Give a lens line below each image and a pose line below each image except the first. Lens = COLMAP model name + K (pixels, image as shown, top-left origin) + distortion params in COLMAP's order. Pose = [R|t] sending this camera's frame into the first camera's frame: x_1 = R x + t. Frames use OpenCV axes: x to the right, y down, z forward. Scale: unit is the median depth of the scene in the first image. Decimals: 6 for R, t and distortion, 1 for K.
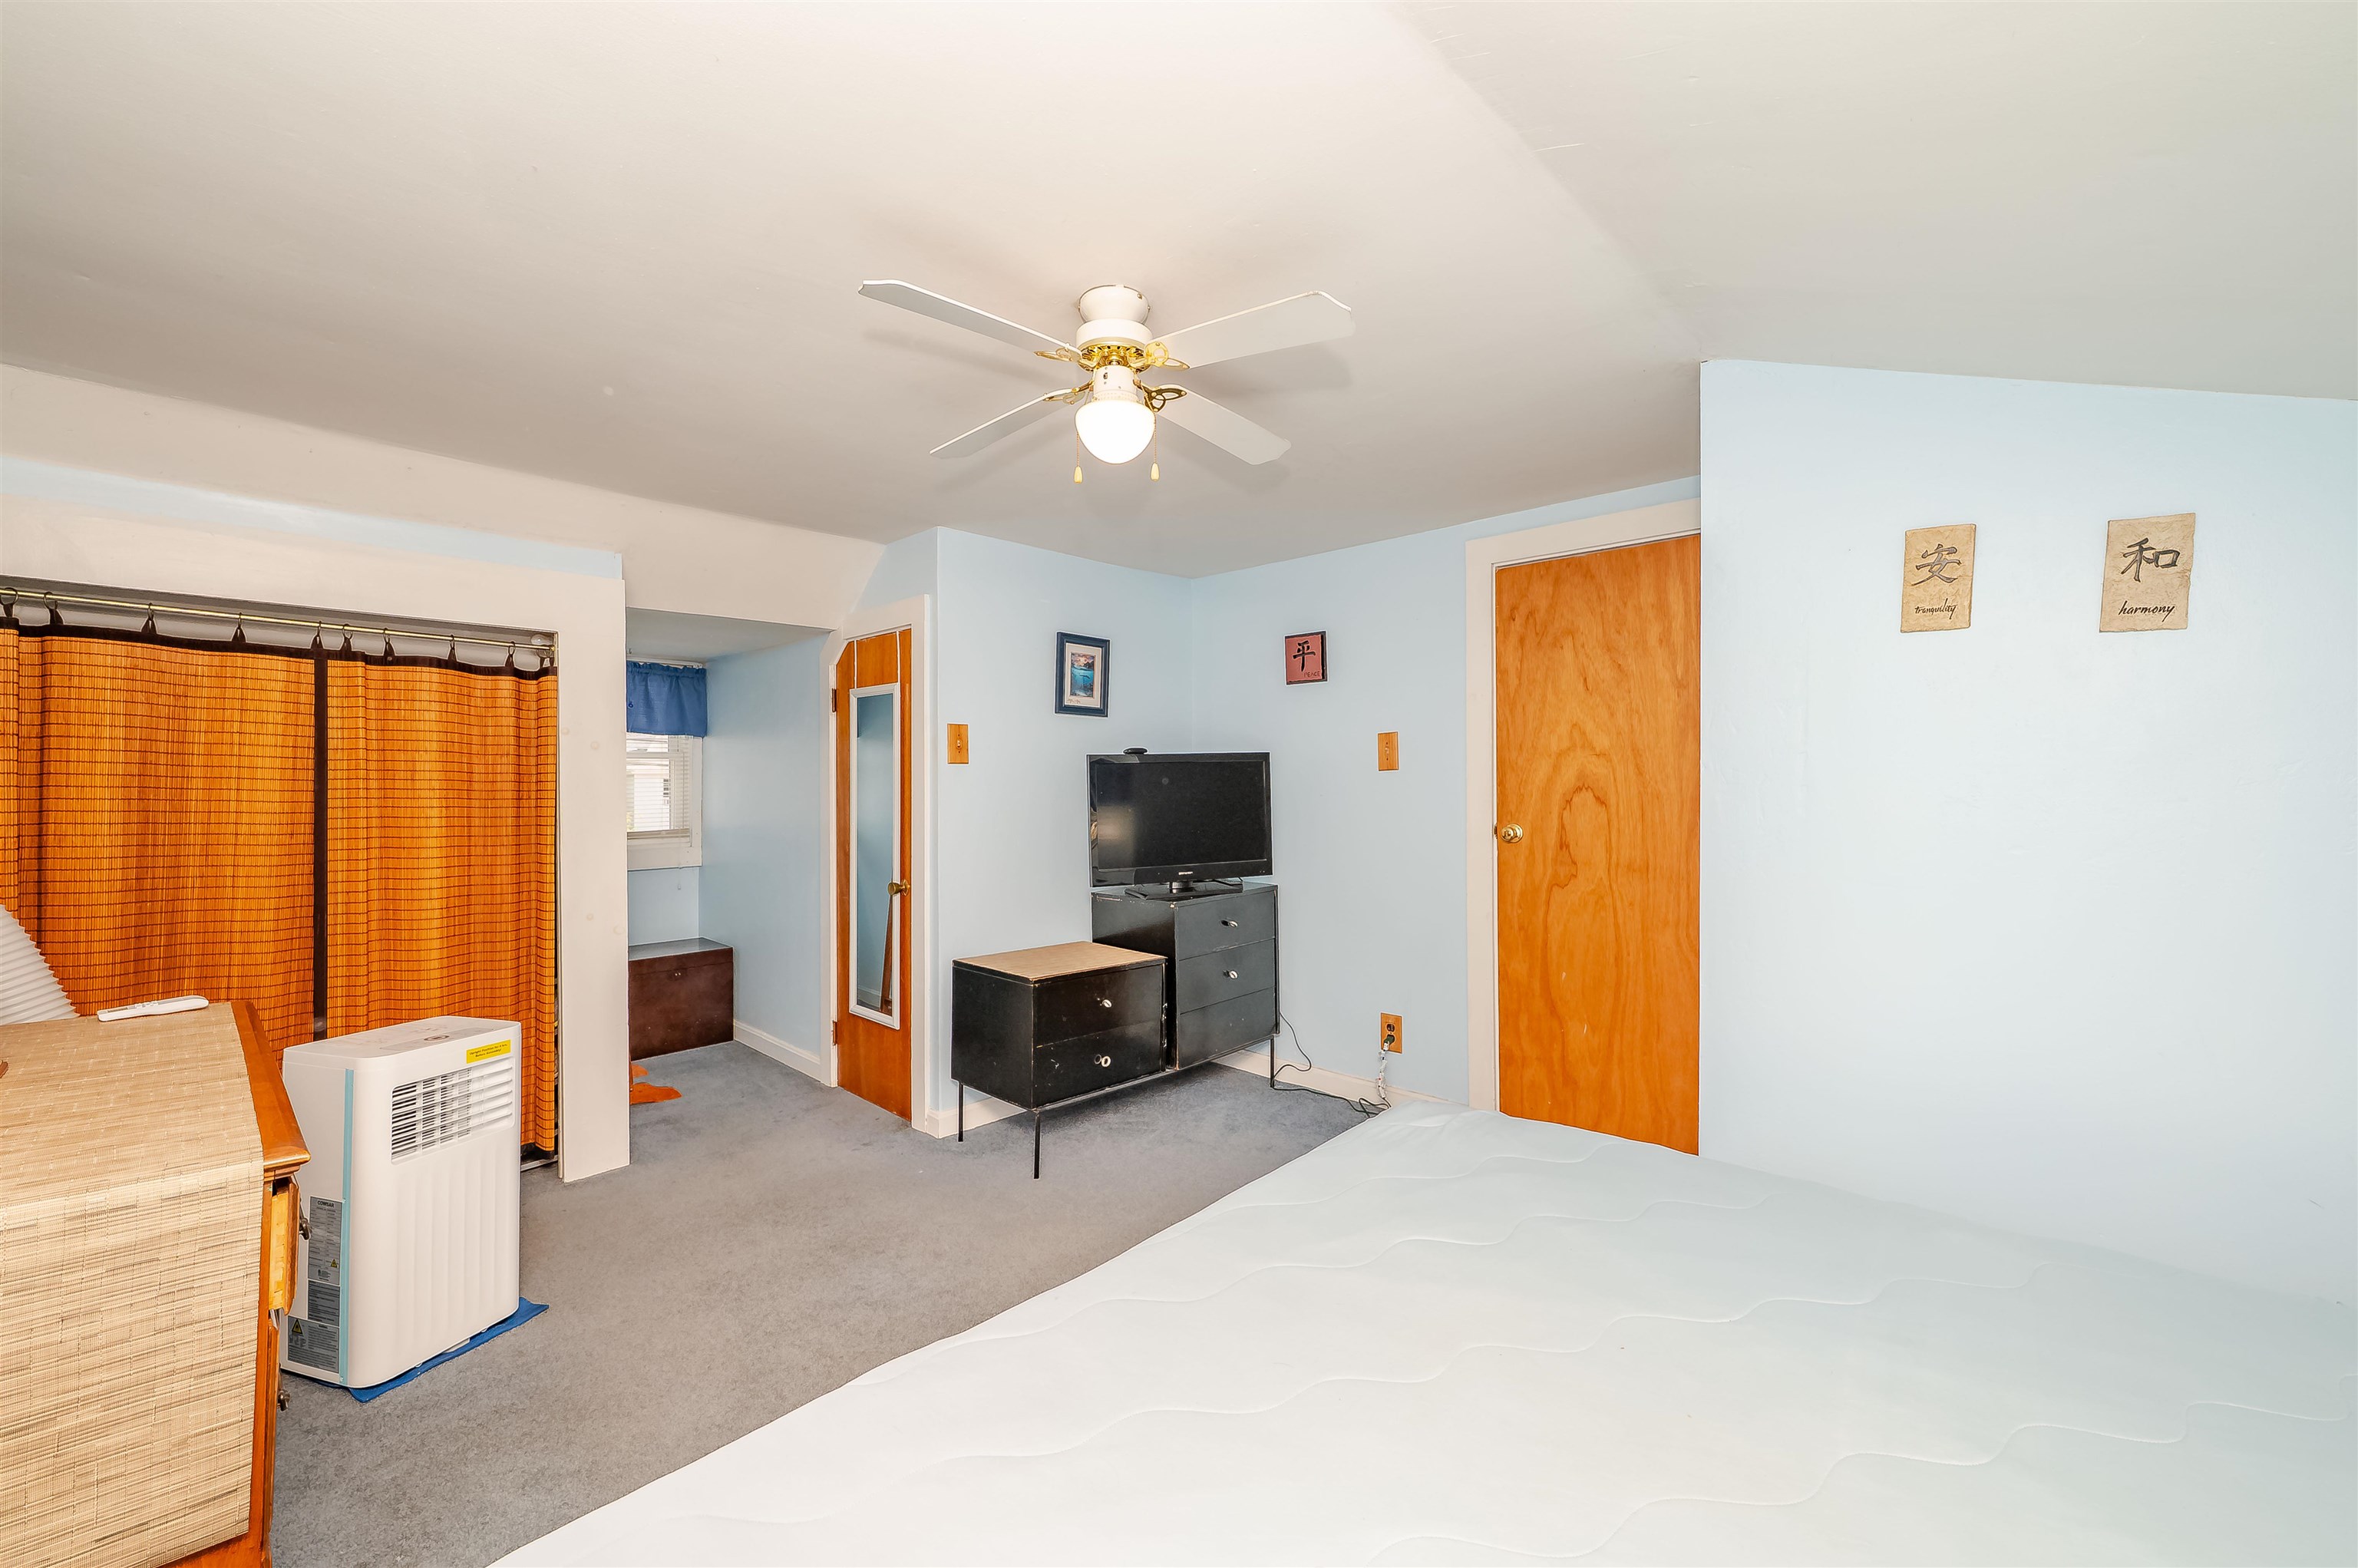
lens RADIAL K [[961.6, 0, 1177.5], [0, 961.6, 782.2], [0, 0, 1]] dist [0.001862, -0.000124]
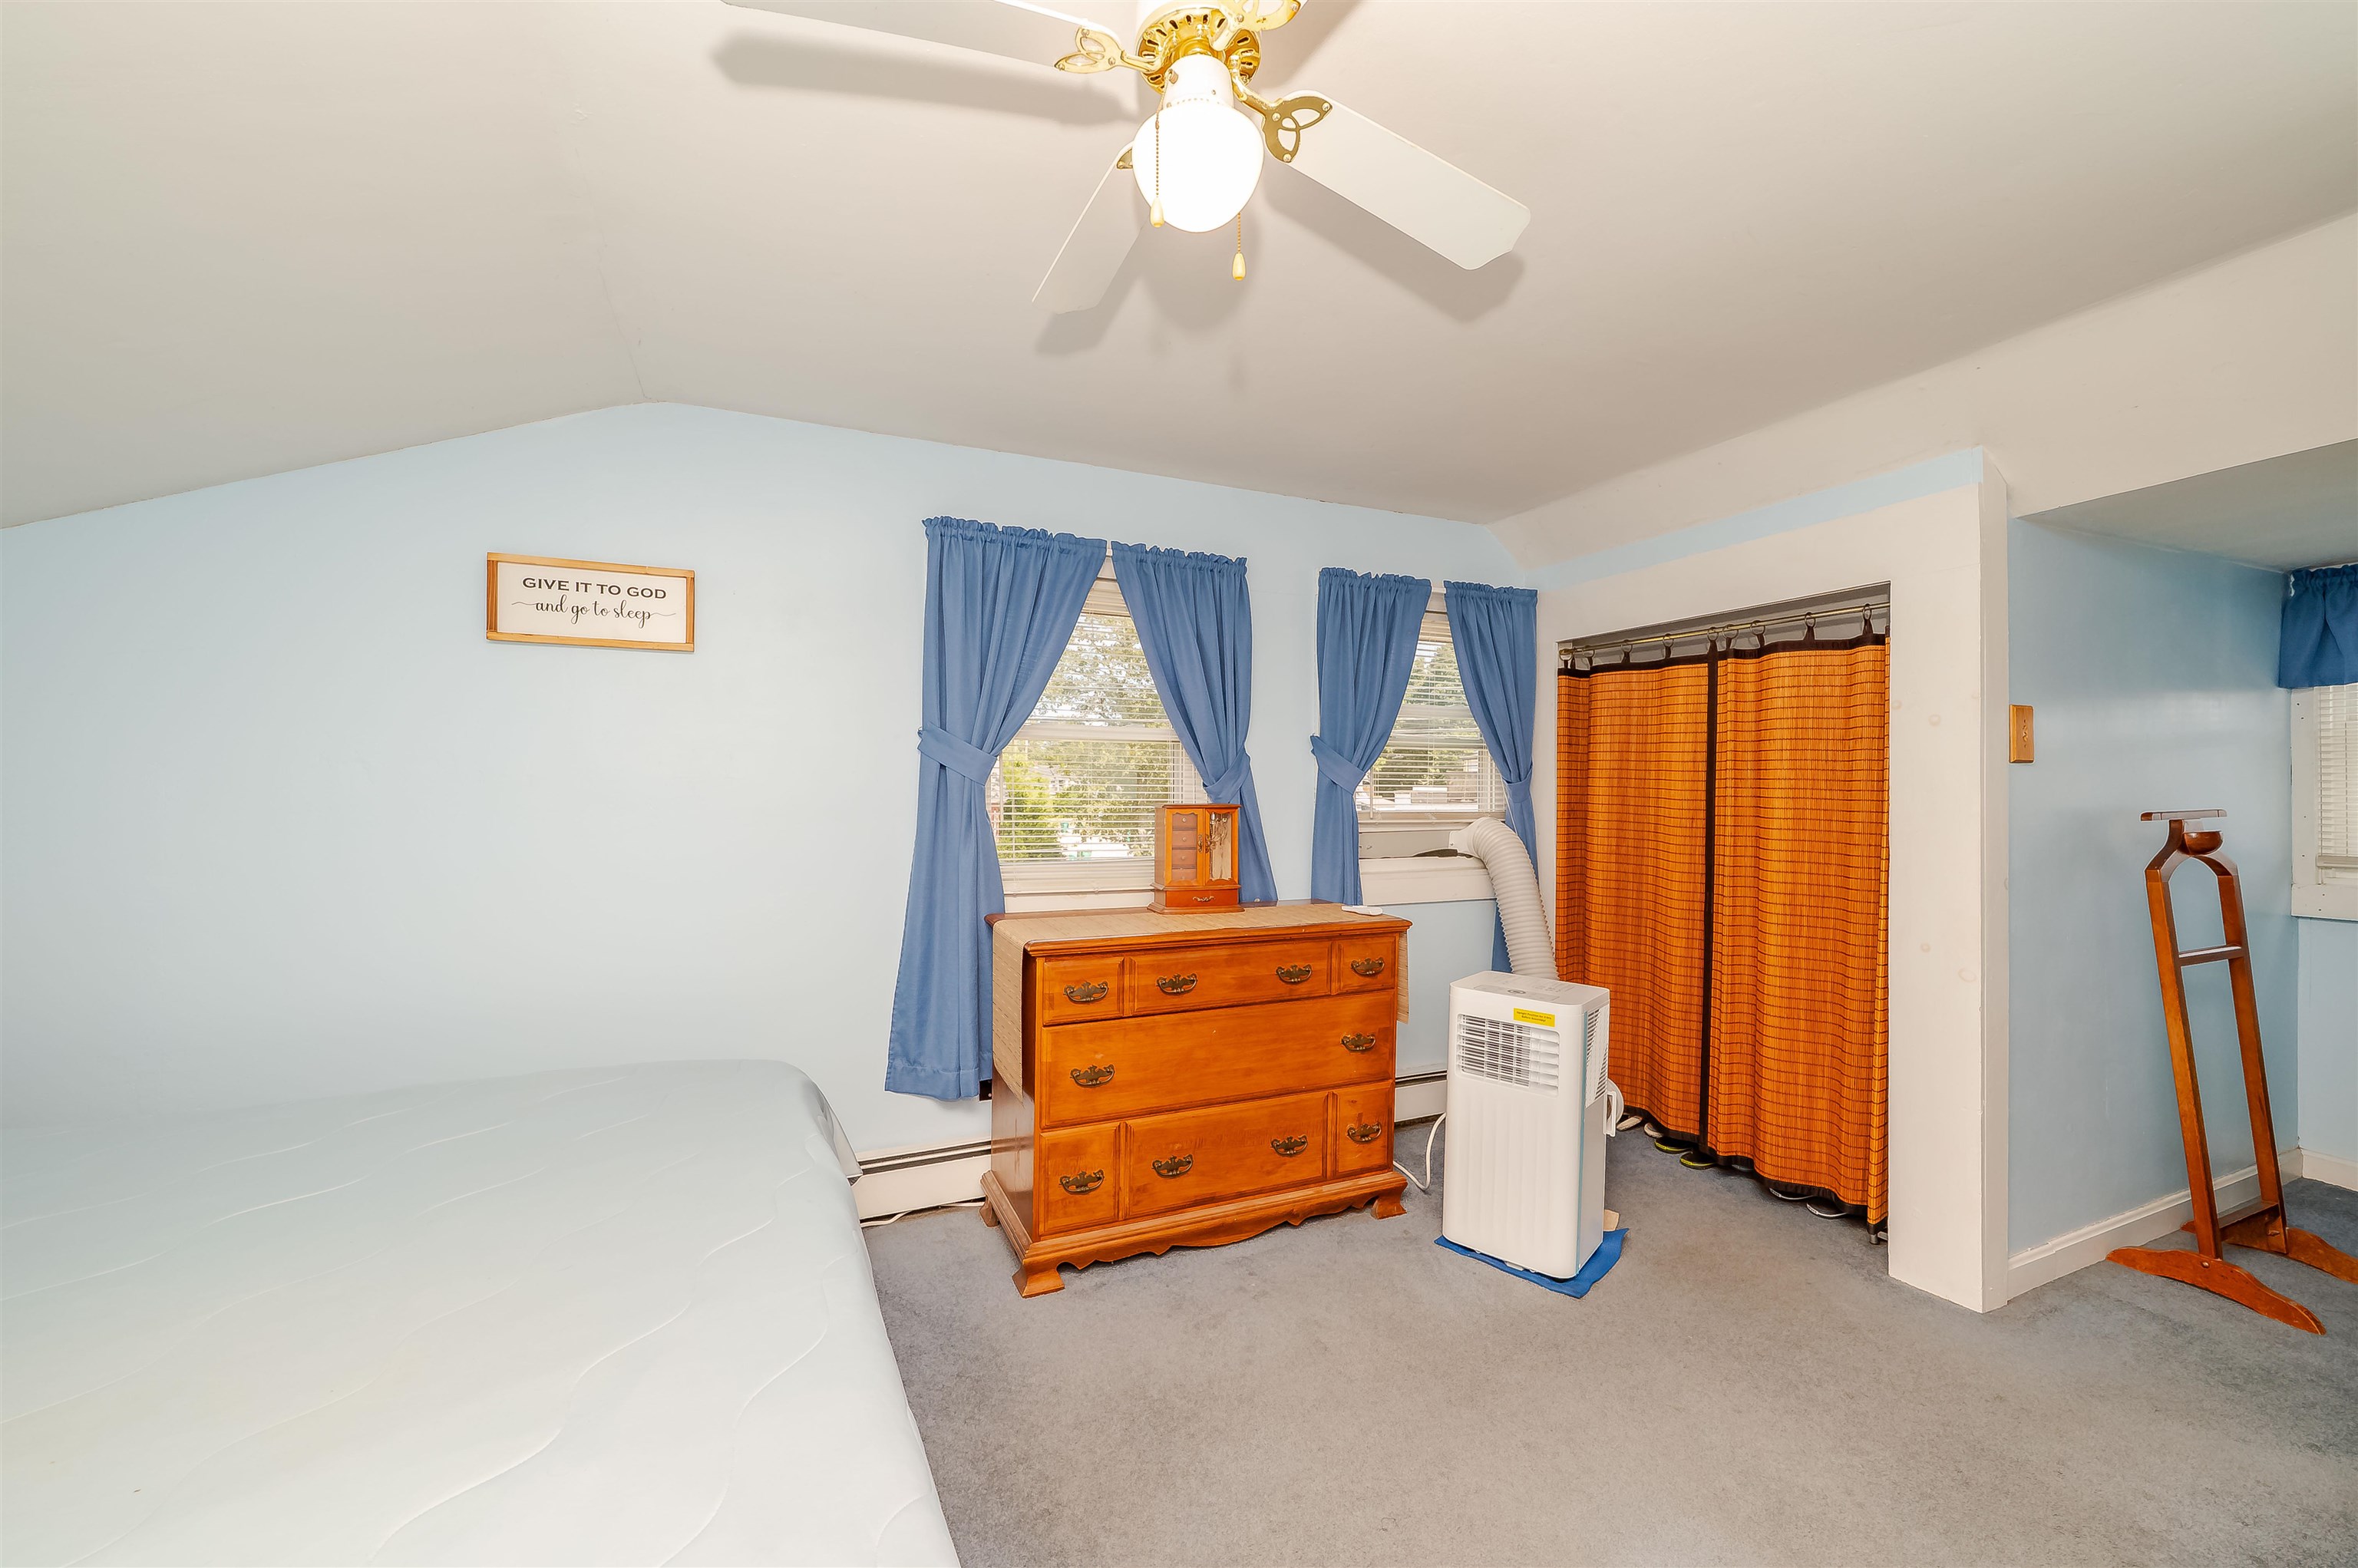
lens RADIAL K [[961.6, 0, 1182.6], [0, 961.6, 786.8], [0, 0, 1]] dist [0.001862, -0.000124]
pose [[-0.374095, 0.000009, -0.927390, 0.307588], [0.000313, 1.000000, -0.000117, 0.013430], [0.927390, -0.000334, -0.374095, 0.723342]]
